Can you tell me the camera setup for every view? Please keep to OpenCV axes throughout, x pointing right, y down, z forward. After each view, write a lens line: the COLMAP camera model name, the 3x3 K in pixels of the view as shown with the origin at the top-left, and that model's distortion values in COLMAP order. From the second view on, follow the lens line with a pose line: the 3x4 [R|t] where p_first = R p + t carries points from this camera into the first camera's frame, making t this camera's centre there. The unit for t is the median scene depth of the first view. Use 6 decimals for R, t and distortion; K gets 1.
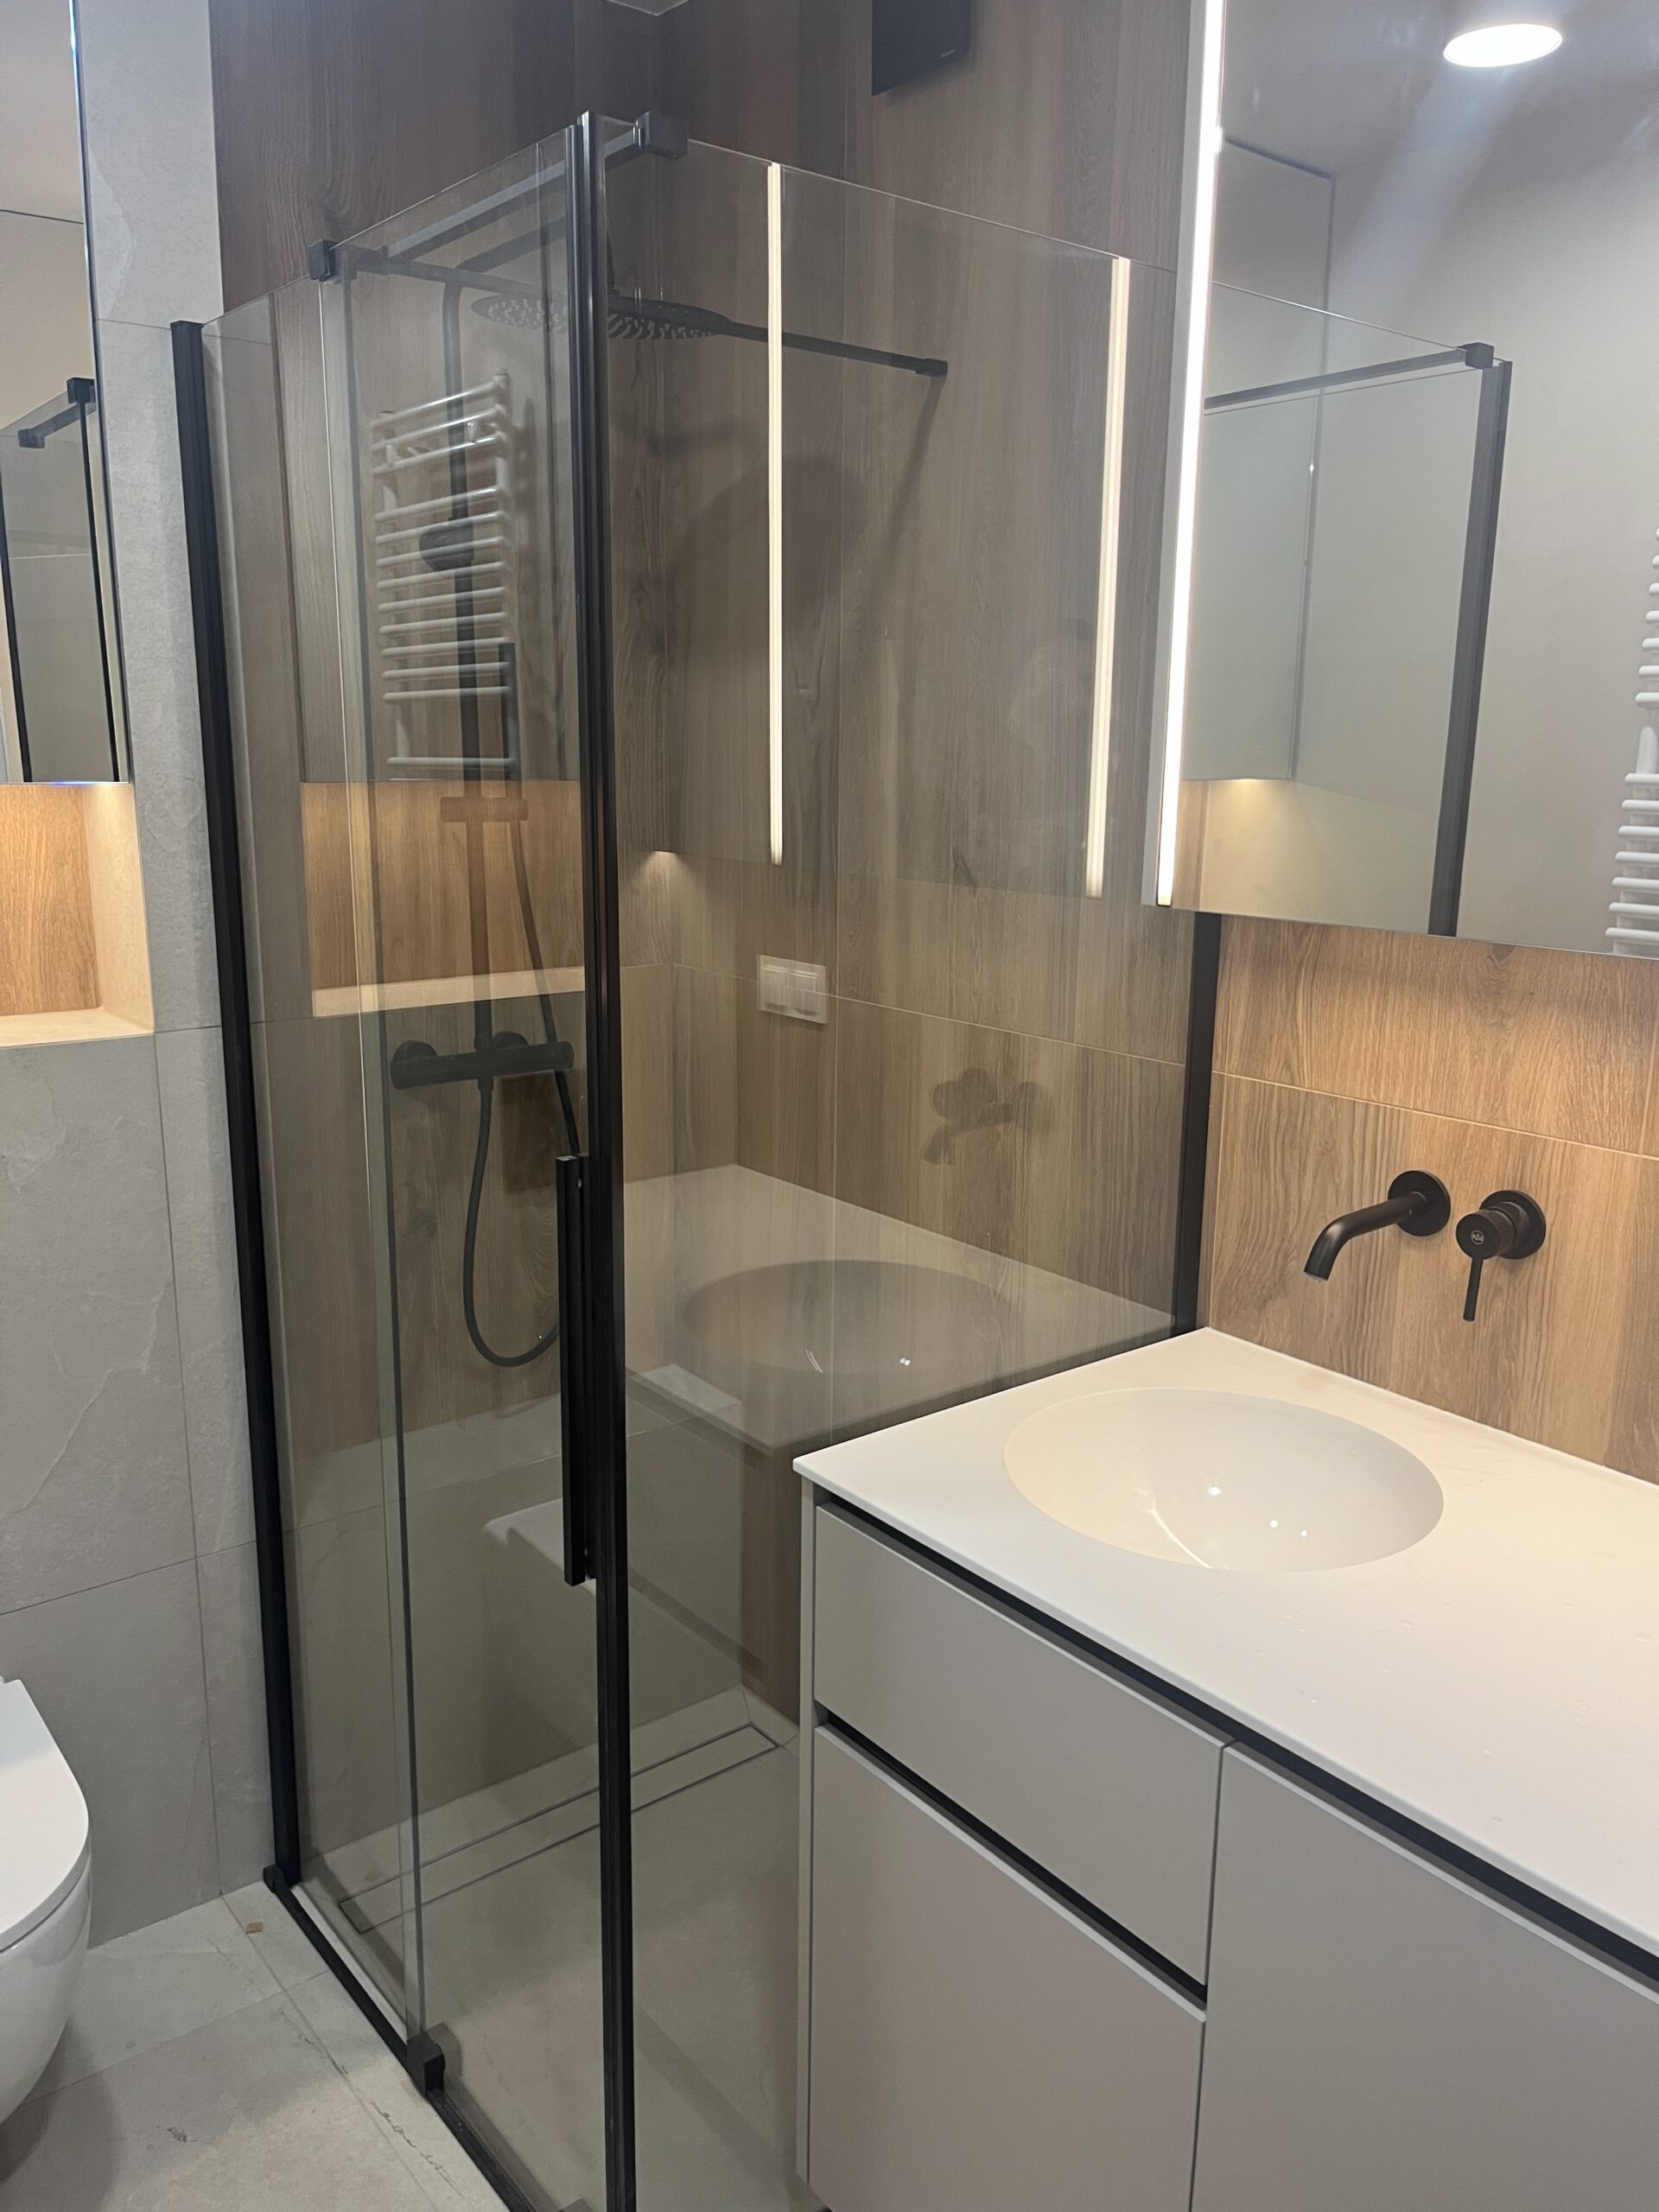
lens RADIAL K [[1703.6, 0, 834.3], [0, 1703.6, 1109.7], [0, 0, 1]] dist [0.025842, -0.001116]
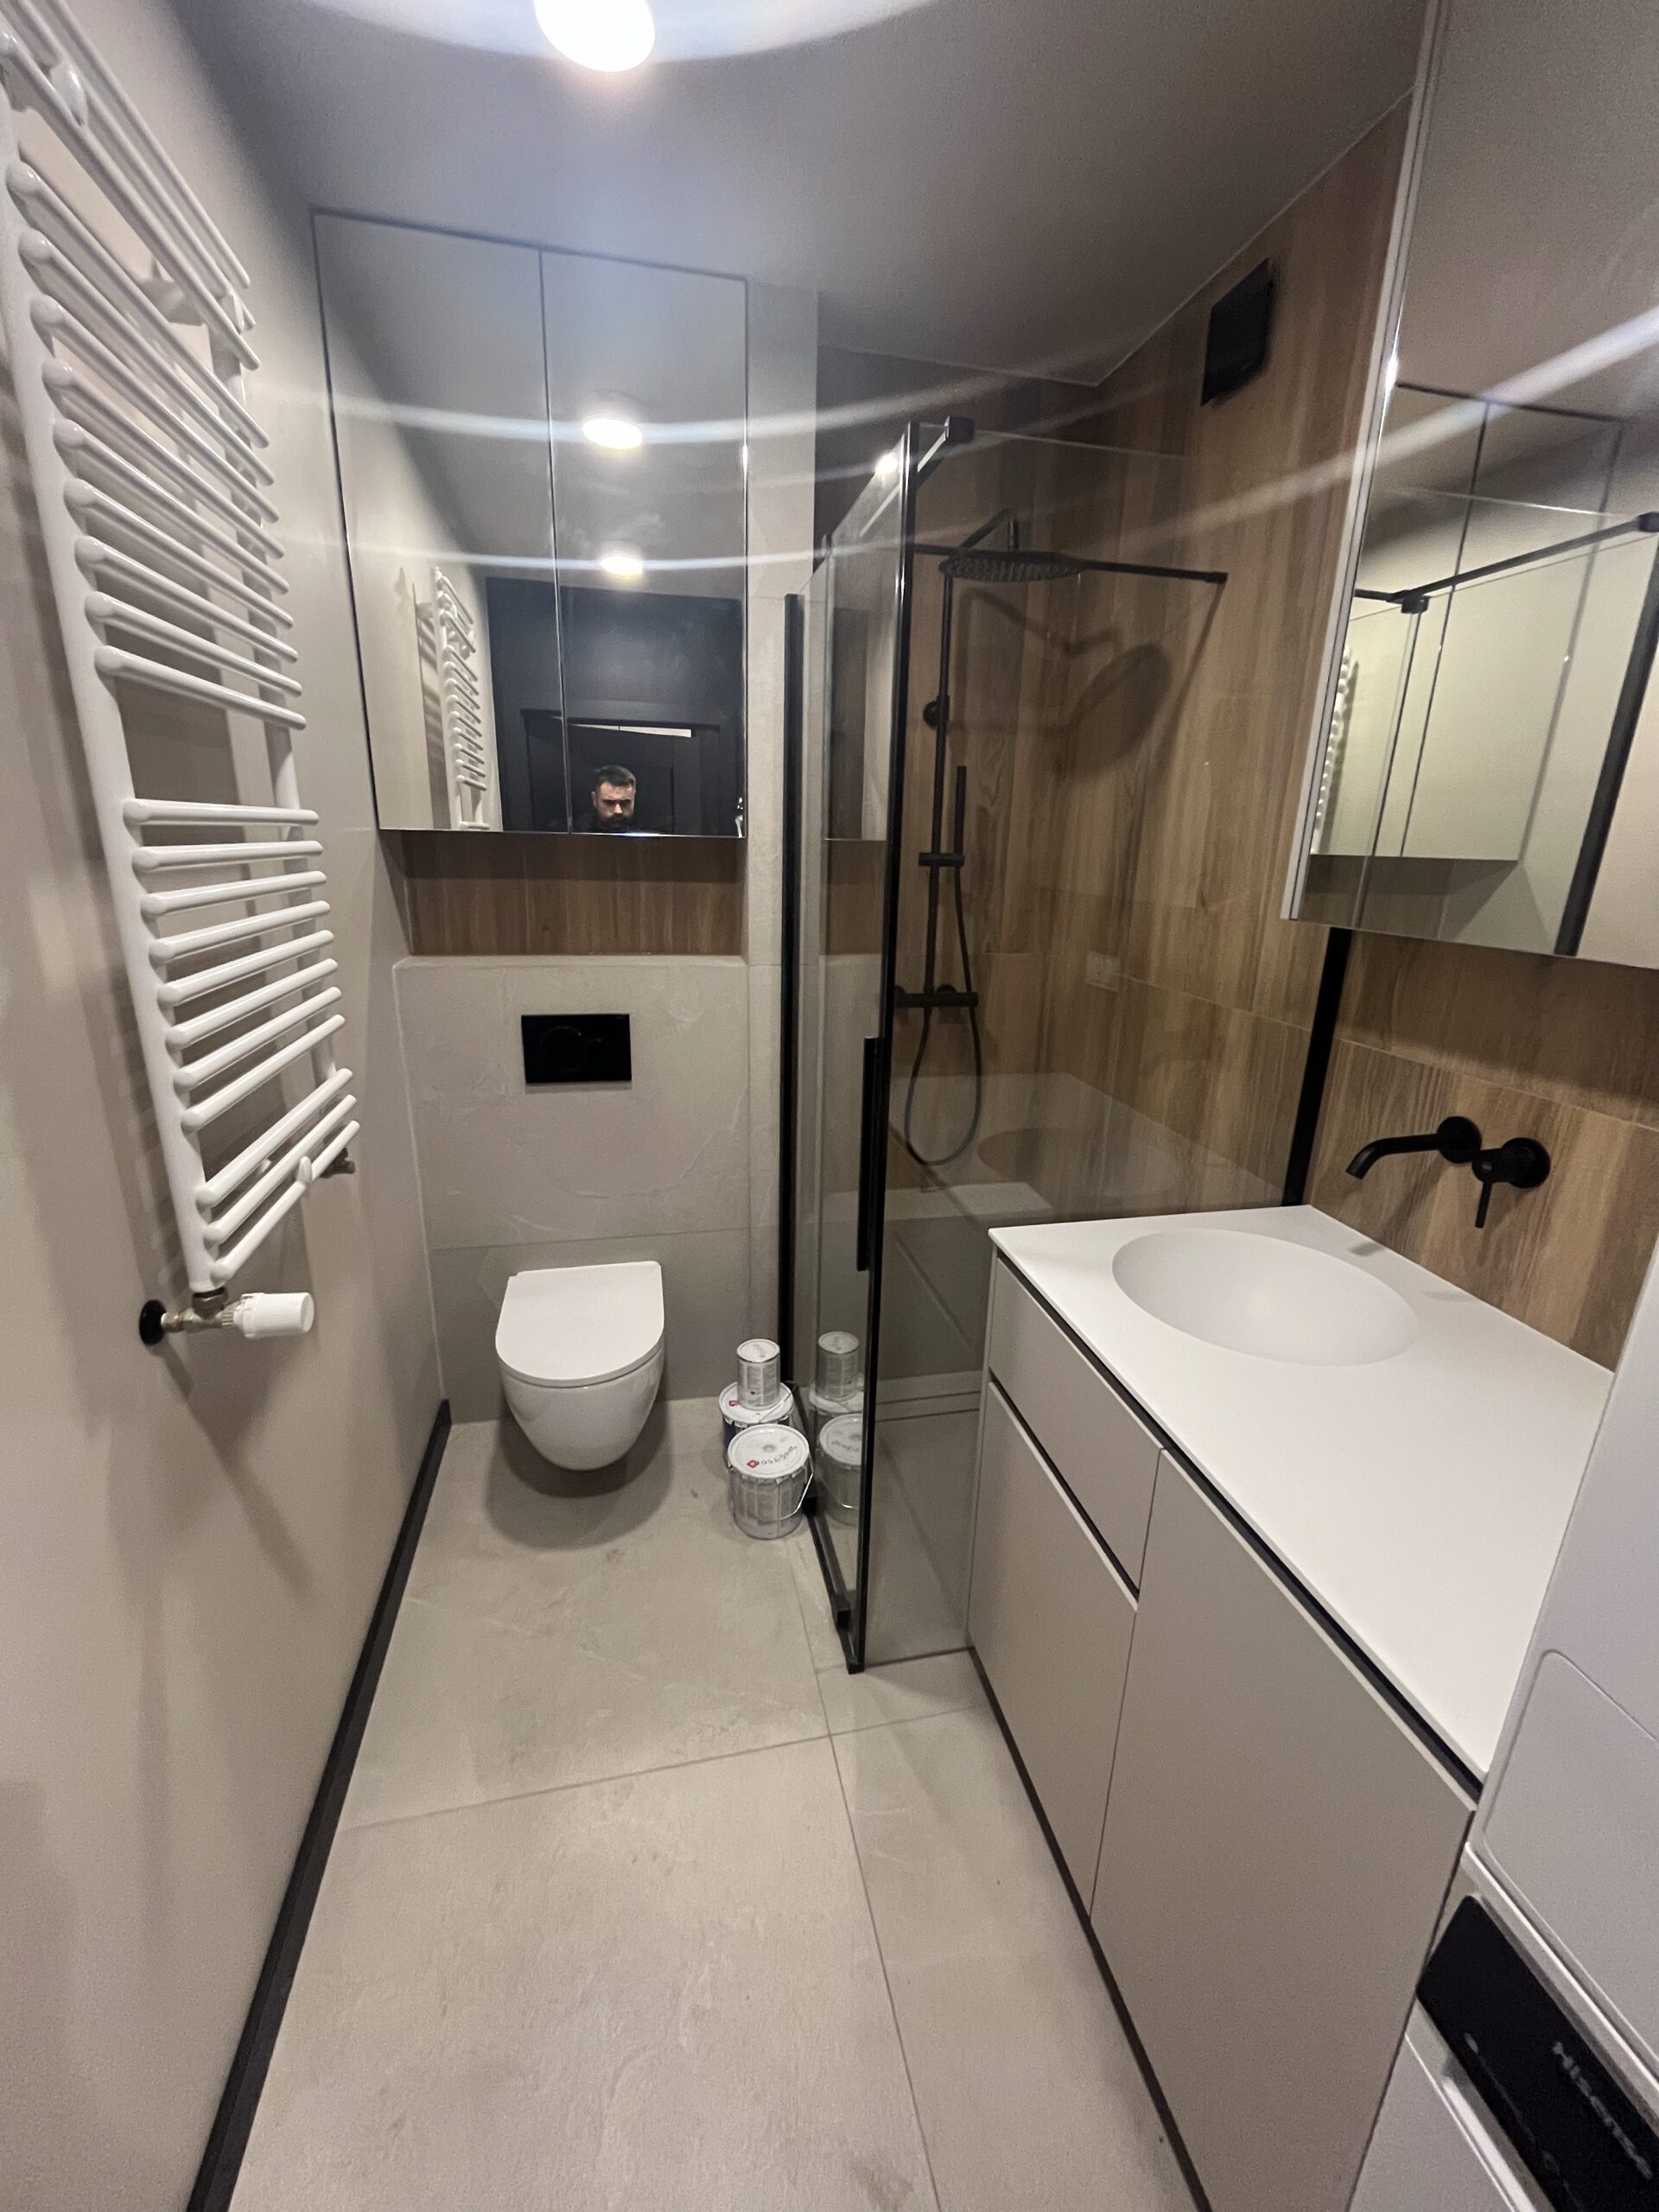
lens RADIAL K [[903.9, 0, 826.4], [0, 903.9, 1101.2], [0, 0, 1]] dist [-0.000548, 0.000064]
pose [[0.895655, 0.133423, -0.424265, 0.177164], [-0.107929, 0.990630, 0.083686, 0.016096], [0.431455, -0.029163, 0.901663, 0.094114]]
